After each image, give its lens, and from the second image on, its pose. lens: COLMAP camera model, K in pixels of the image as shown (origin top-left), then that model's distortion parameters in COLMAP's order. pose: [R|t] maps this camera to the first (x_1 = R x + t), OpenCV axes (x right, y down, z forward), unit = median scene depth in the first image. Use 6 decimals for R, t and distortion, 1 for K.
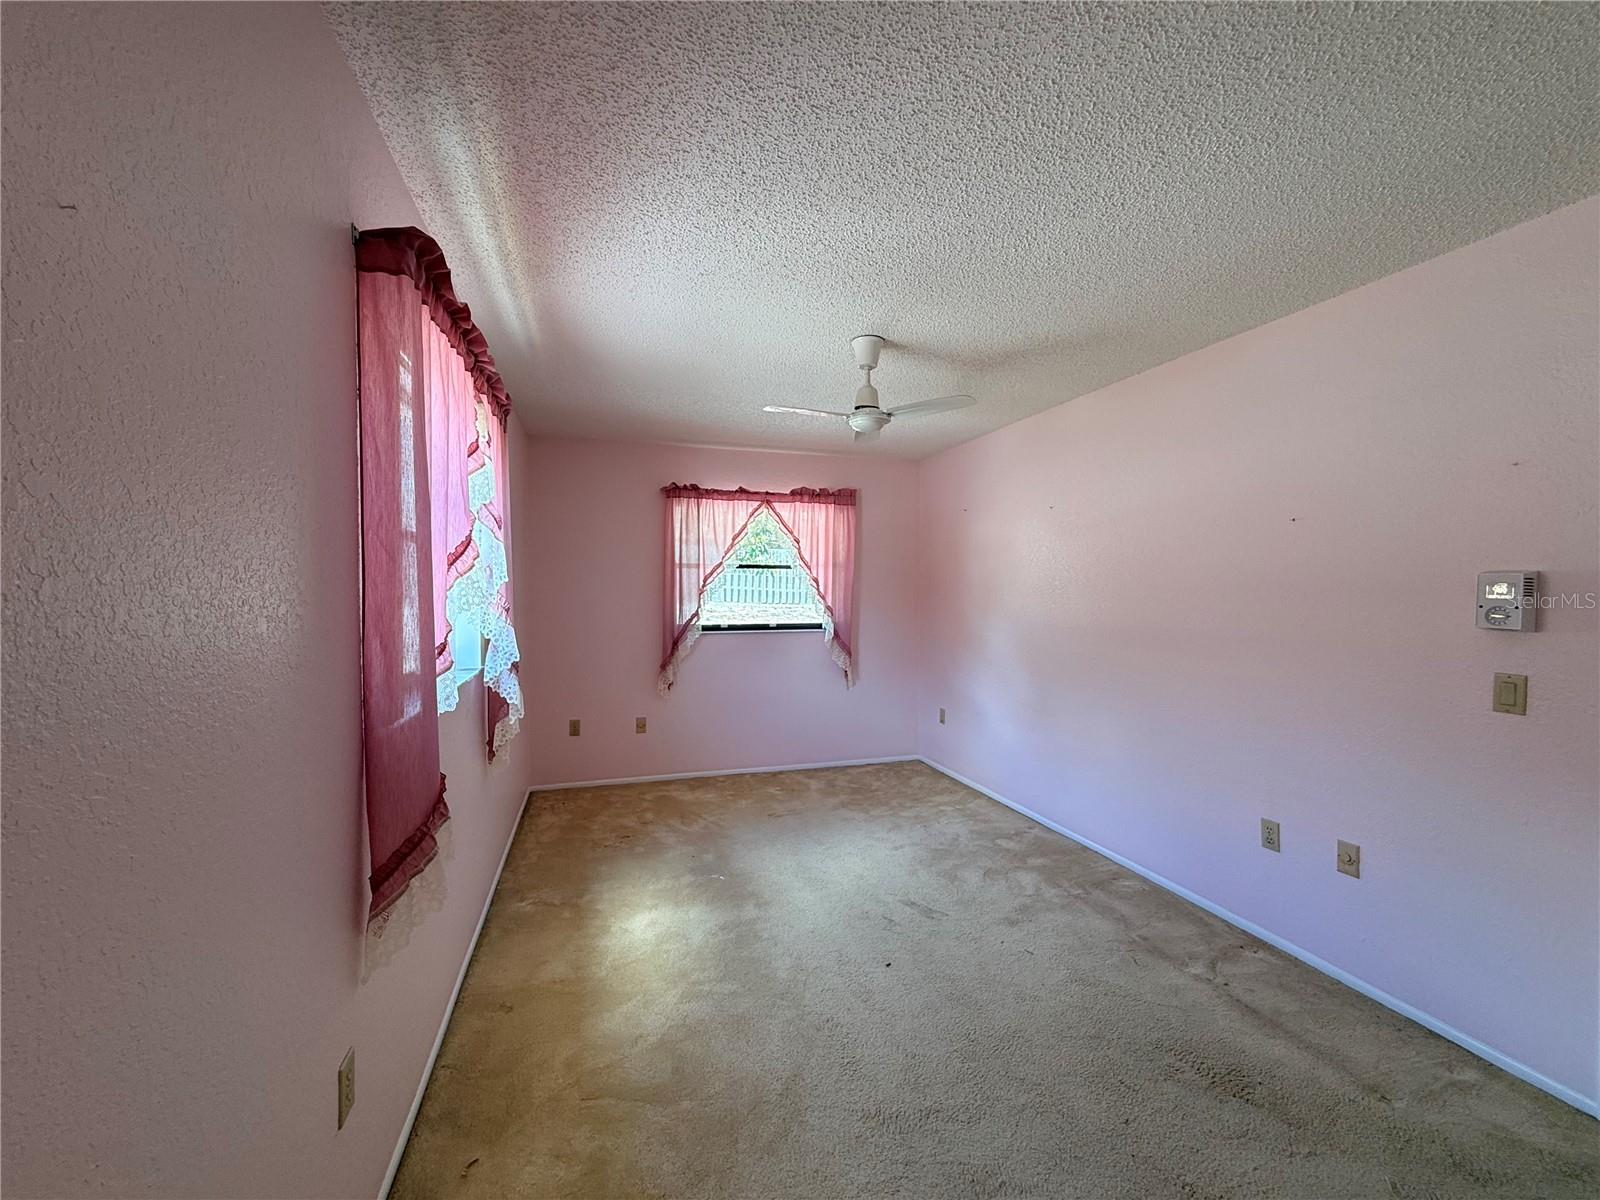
lens RADIAL K [[640.6, 0, 796.4], [0, 640.6, 600.8], [0, 0, 1]] dist [0.000094, -0.000003]
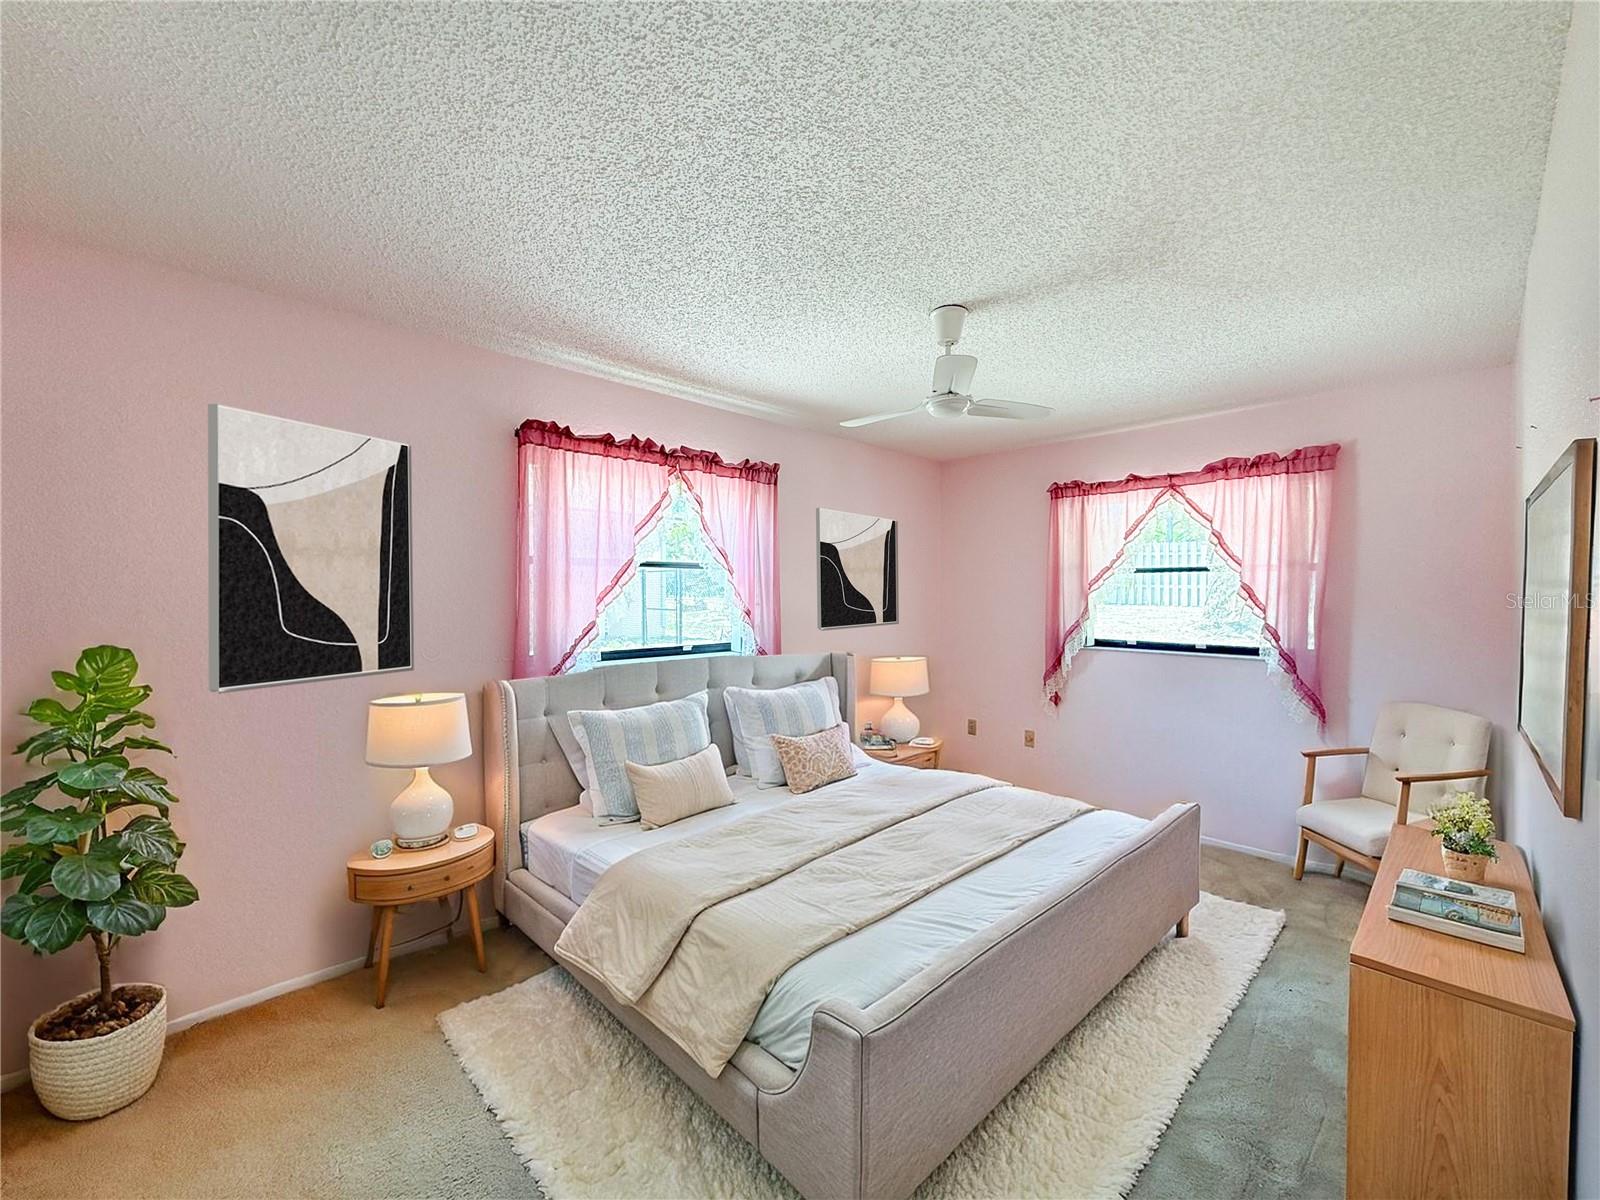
lens RADIAL K [[640.6, 0, 792.5], [0, 640.6, 603.8], [0, 0, 1]] dist [0.000094, -0.000003]
pose [[0.450494, 0.013725, -0.892674, 0.442586], [-0.017811, 0.999821, 0.006384, -0.008251], [0.892602, 0.013024, 0.450658, 0.234789]]
